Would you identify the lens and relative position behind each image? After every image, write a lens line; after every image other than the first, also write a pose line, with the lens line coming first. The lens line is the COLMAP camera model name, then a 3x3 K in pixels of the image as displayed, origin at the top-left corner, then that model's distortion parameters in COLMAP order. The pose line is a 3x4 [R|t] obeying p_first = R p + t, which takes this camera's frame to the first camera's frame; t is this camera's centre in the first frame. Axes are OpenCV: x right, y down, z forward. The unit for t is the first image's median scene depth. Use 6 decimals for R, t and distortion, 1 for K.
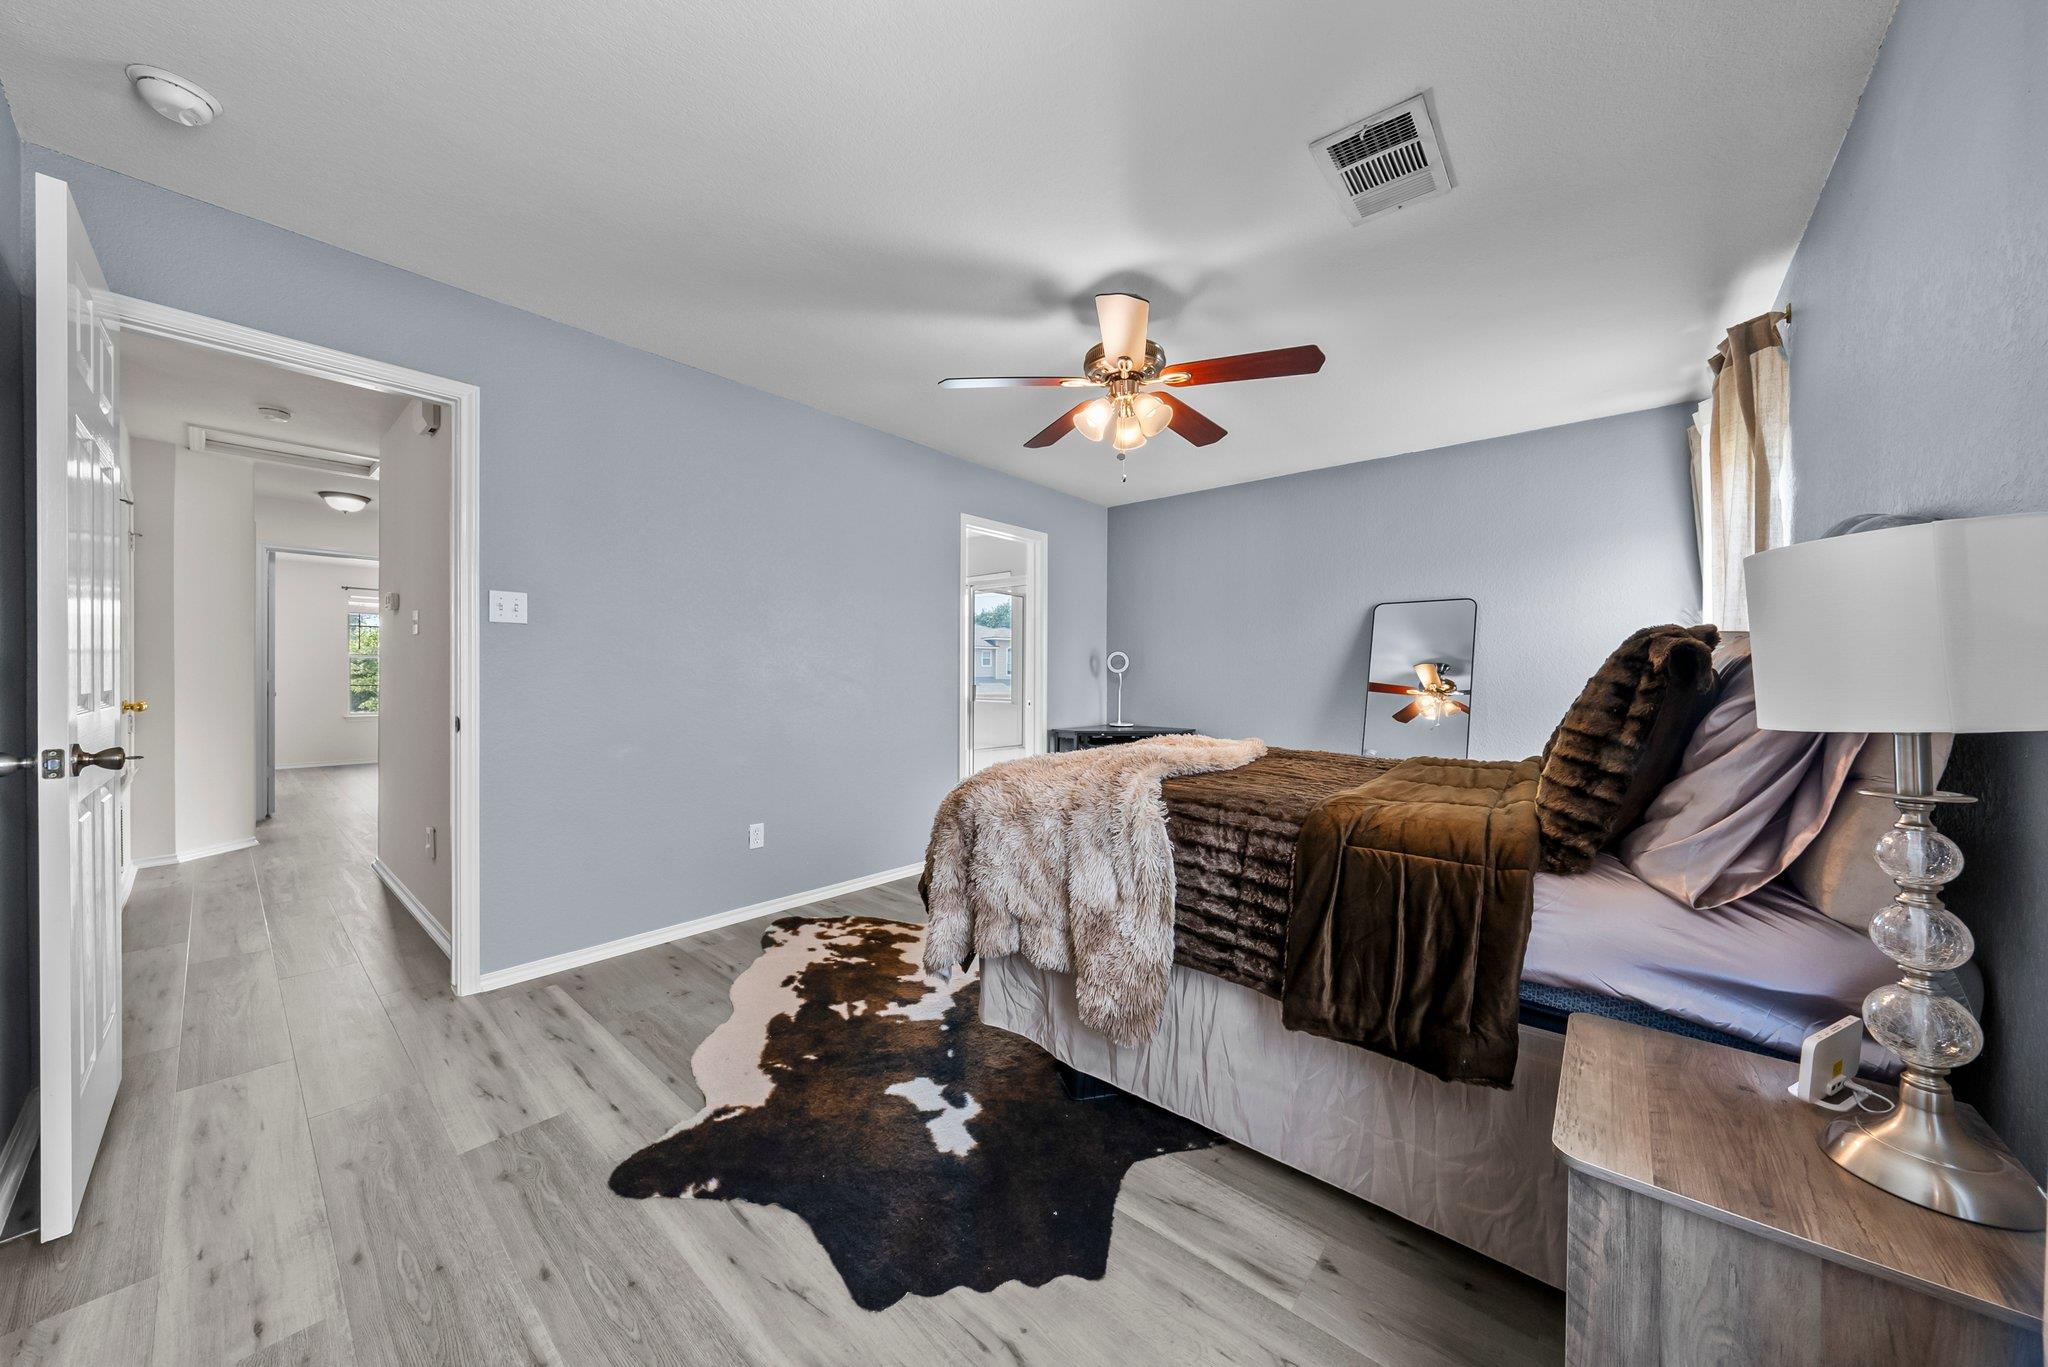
lens RADIAL K [[708.6, 0, 1019.8], [0, 708.6, 677.6], [0, 0, 1]] dist [-0.002218, -0.000133]
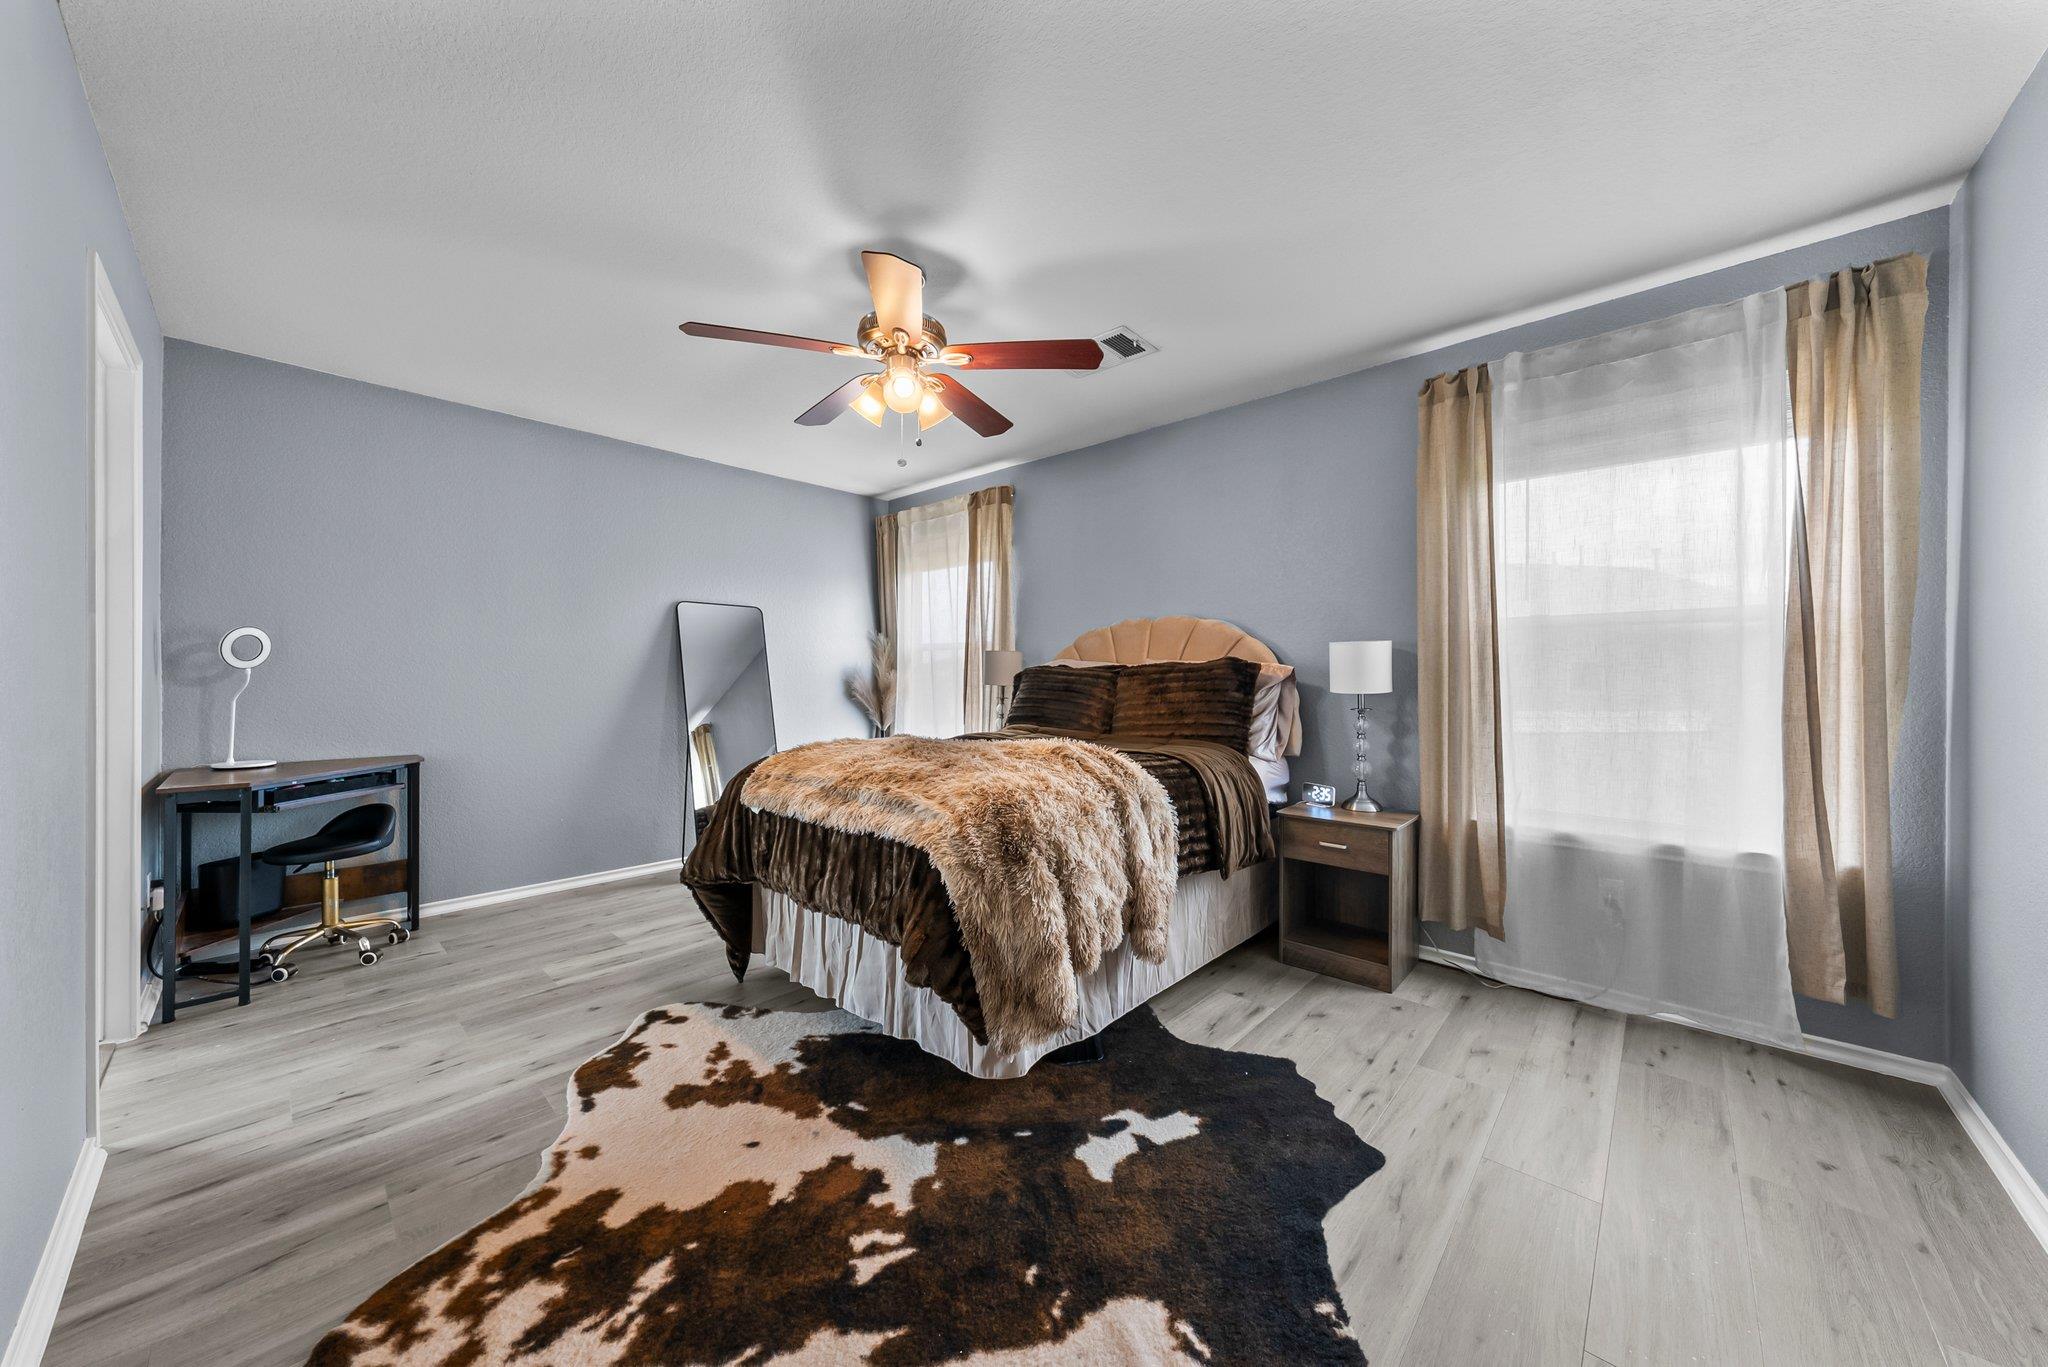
lens RADIAL K [[700.9, 0, 1032.8], [0, 700.9, 677.0], [0, 0, 1]] dist [-0.001590, -0.000090]
pose [[0.019674, -0.002891, 0.999802, -0.818472], [-0.001507, 0.999995, 0.002921, -0.005548], [-0.999805, -0.001564, 0.019669, 0.870886]]
